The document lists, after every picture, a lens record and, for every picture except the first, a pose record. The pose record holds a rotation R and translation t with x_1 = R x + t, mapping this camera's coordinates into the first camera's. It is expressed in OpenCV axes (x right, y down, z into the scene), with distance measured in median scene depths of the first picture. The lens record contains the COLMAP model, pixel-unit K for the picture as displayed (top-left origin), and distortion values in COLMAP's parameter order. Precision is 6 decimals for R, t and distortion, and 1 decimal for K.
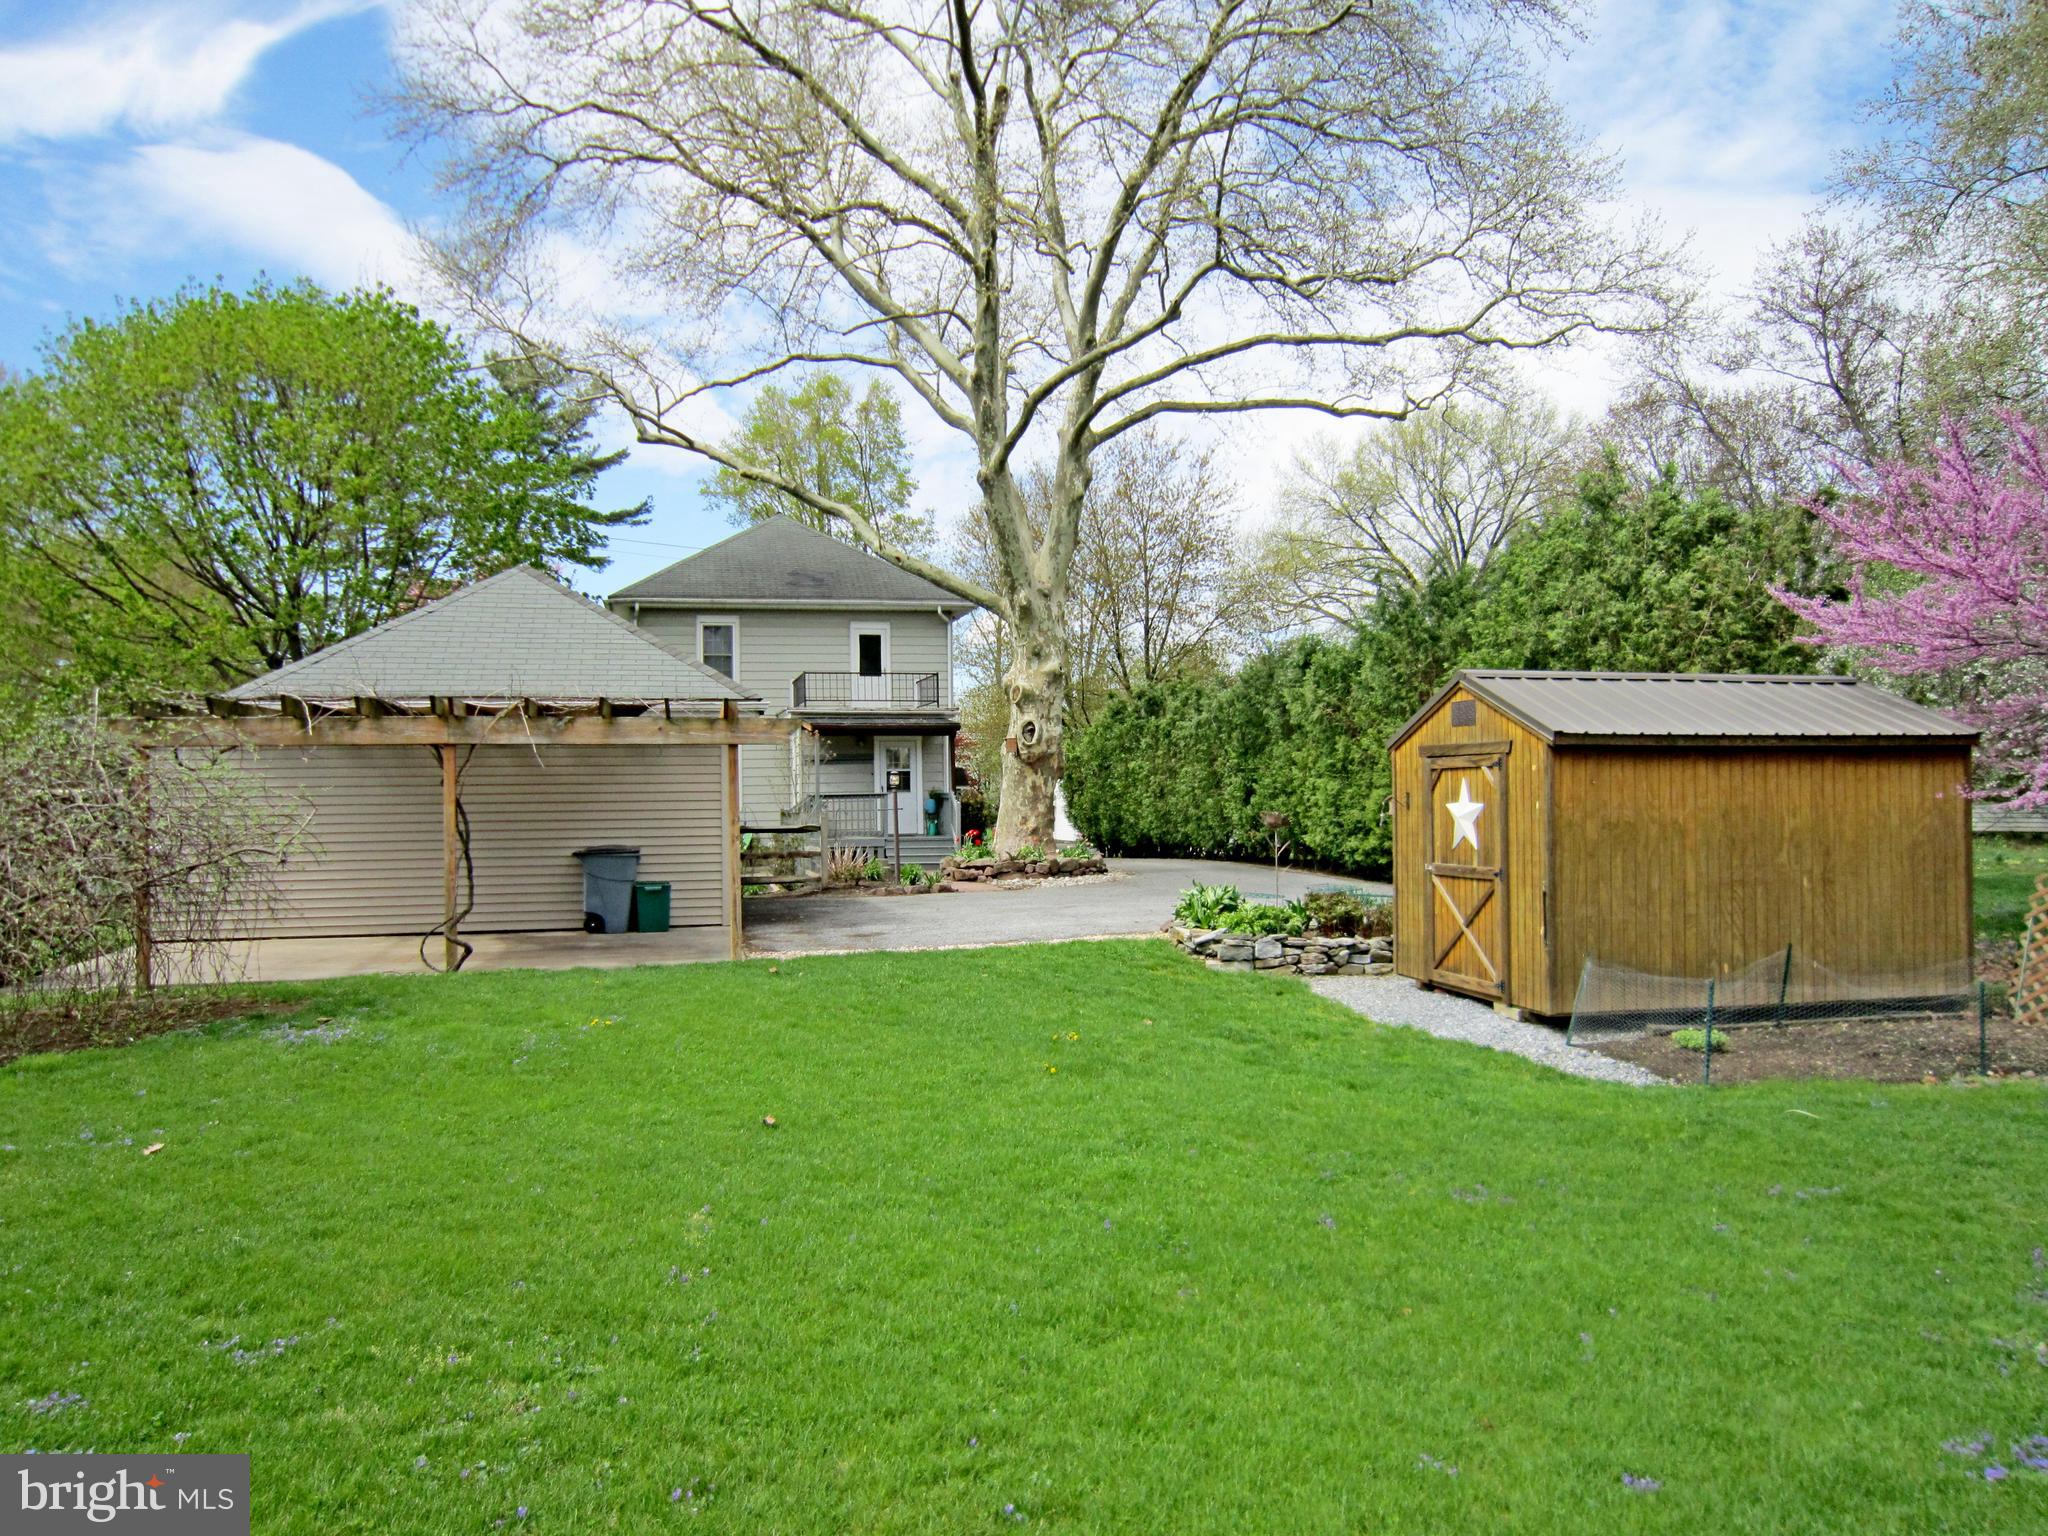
lens RADIAL K [[1439.1, 0, 1021.3], [0, 1439.1, 836.7], [0, 0, 1]] dist [-0.026835, 0.005264]
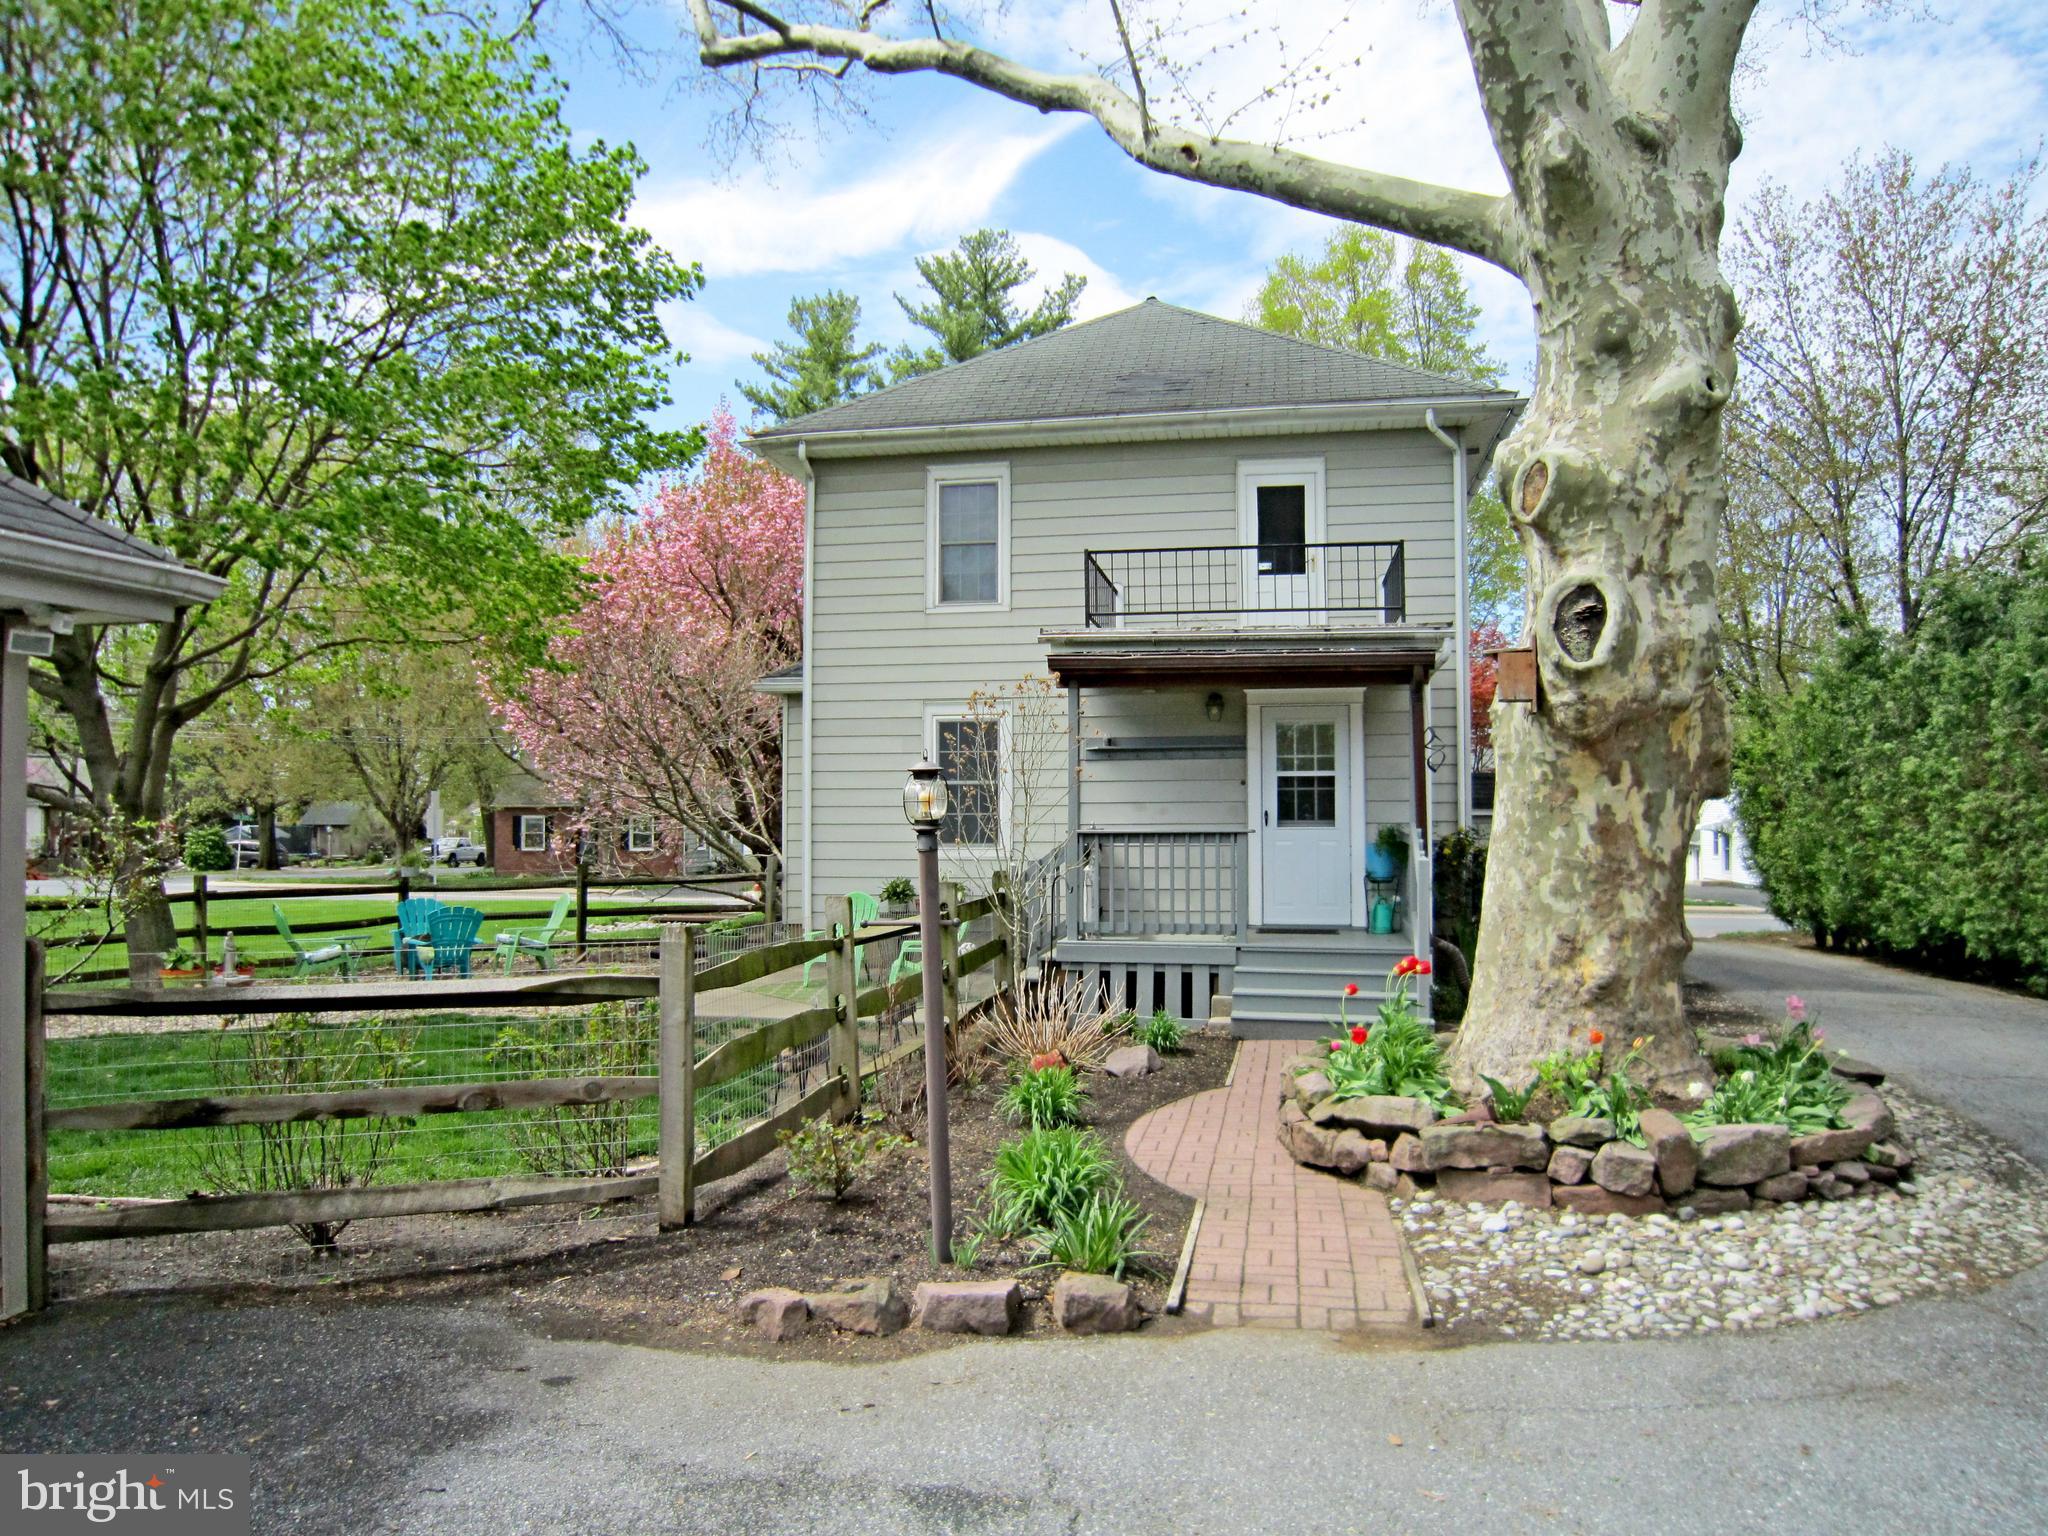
lens RADIAL K [[1450.8, 0, 1031.2], [0, 1450.8, 753.7], [0, 0, 1]] dist [-0.053887, 0.008572]
pose [[0.907271, -0.001600, -0.420544, 0.024233], [-0.026661, 0.997762, -0.061313, -0.028795], [0.419701, 0.066840, 0.905198, 0.700908]]
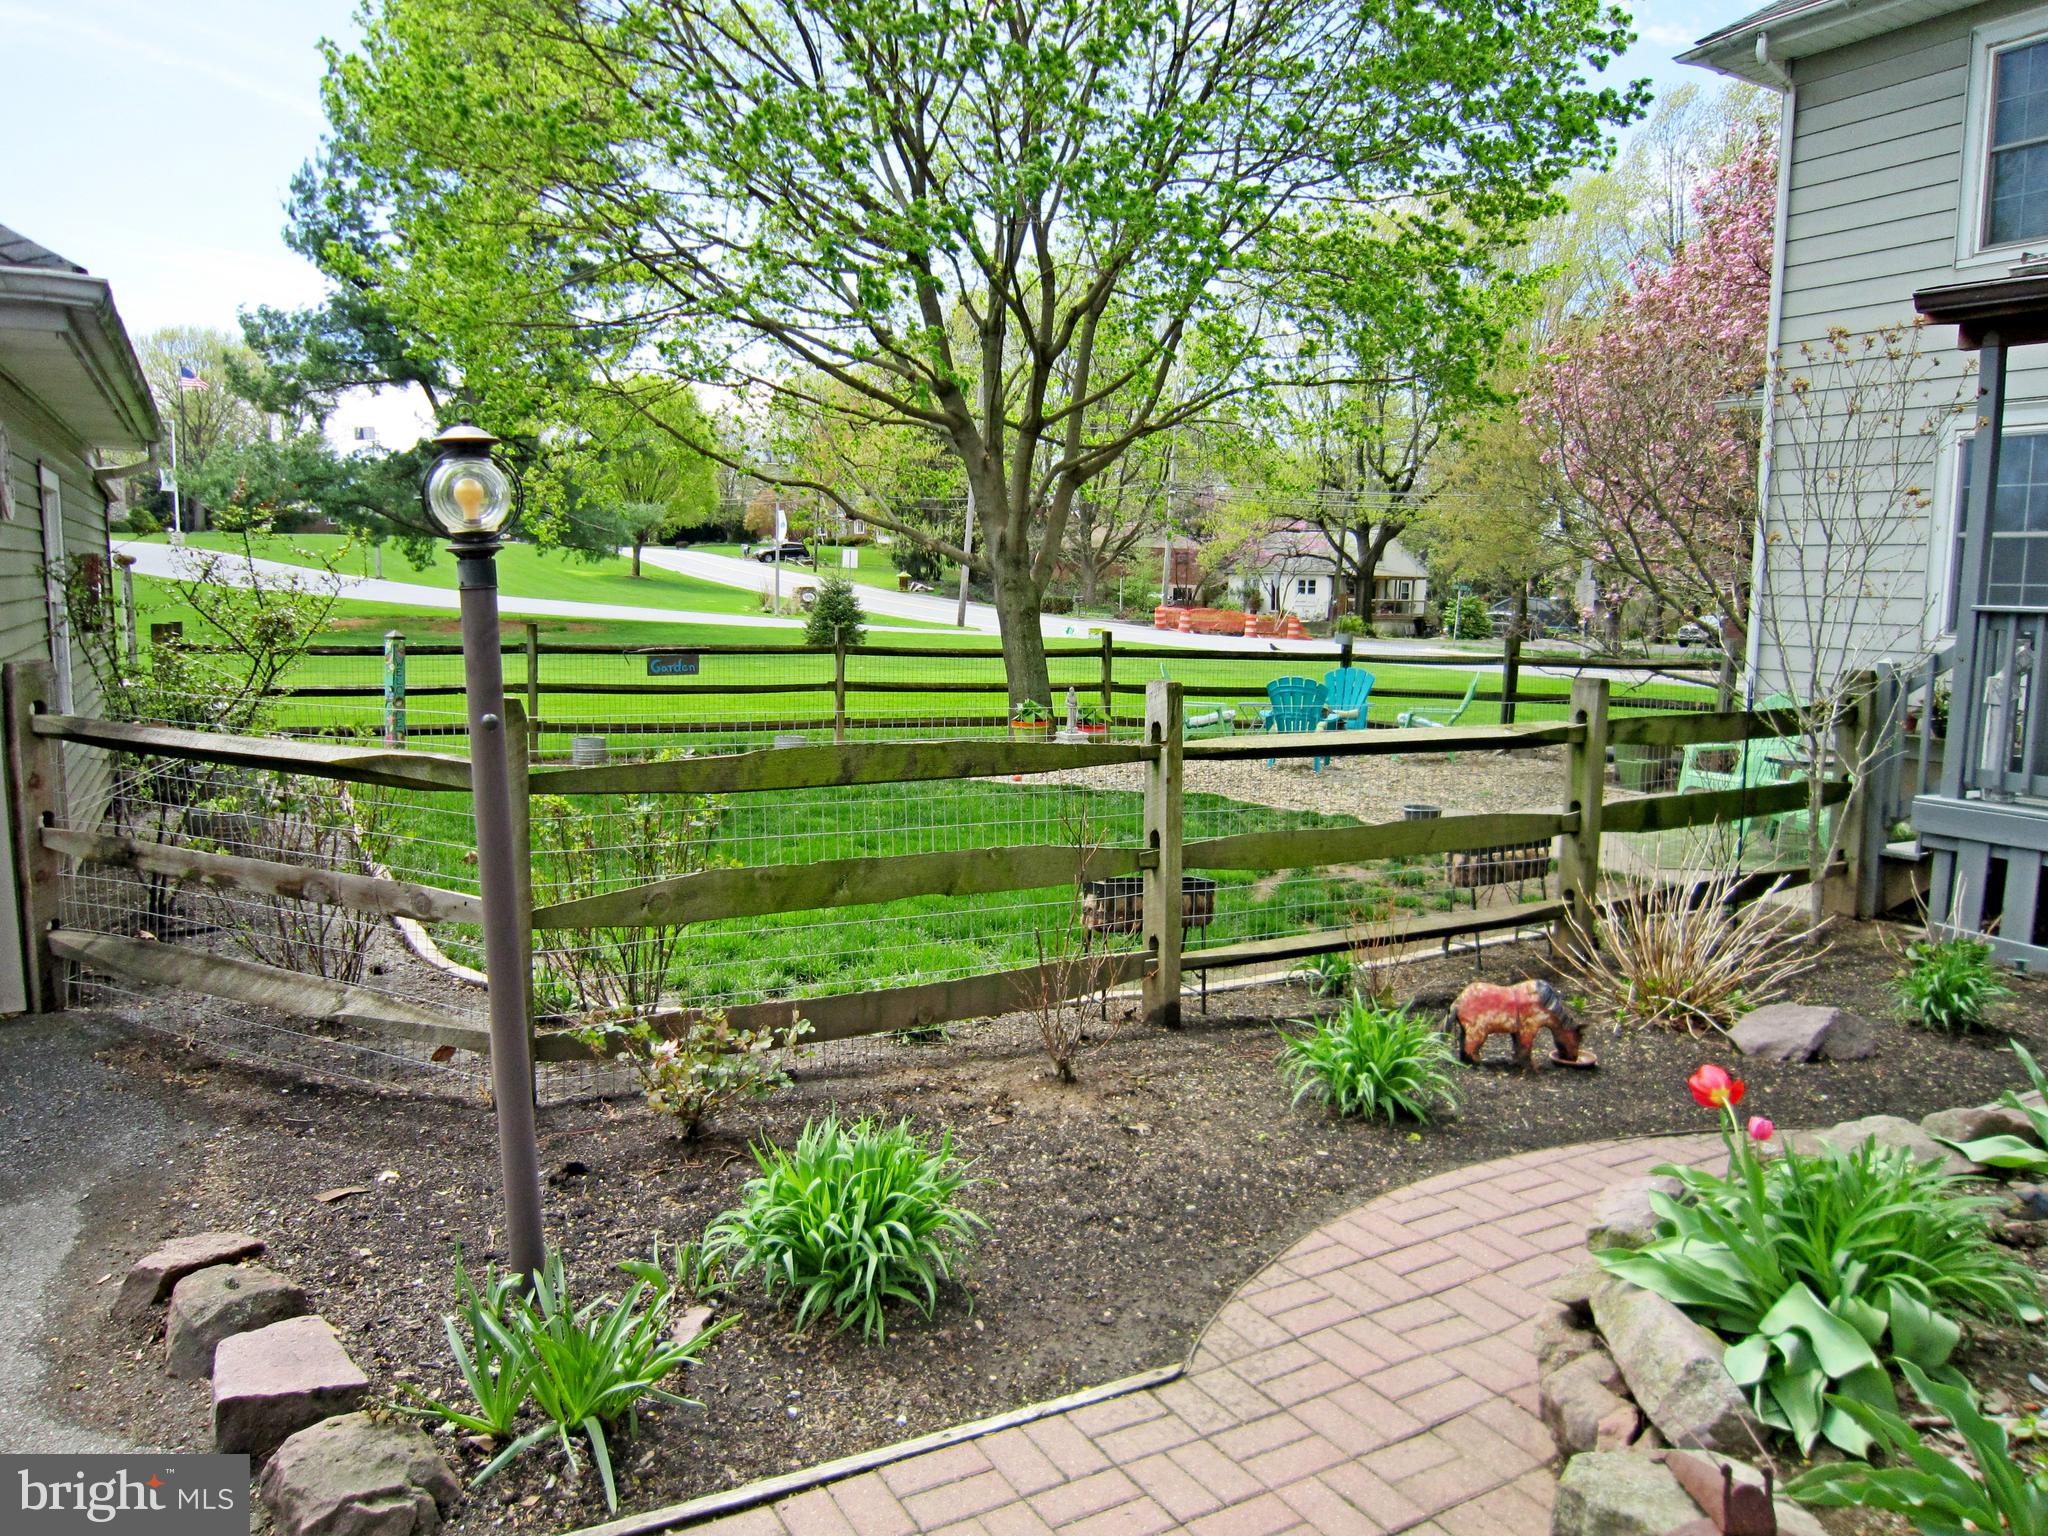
lens RADIAL K [[1450.8, 0, 1031.2], [0, 1450.8, 753.7], [0, 0, 1]] dist [-0.053887, 0.008572]
pose [[0.260735, 0.133379, -0.956152, 0.047502], [-0.043109, 0.991031, 0.126488, -0.030693], [0.964447, 0.008239, 0.264146, 0.902532]]
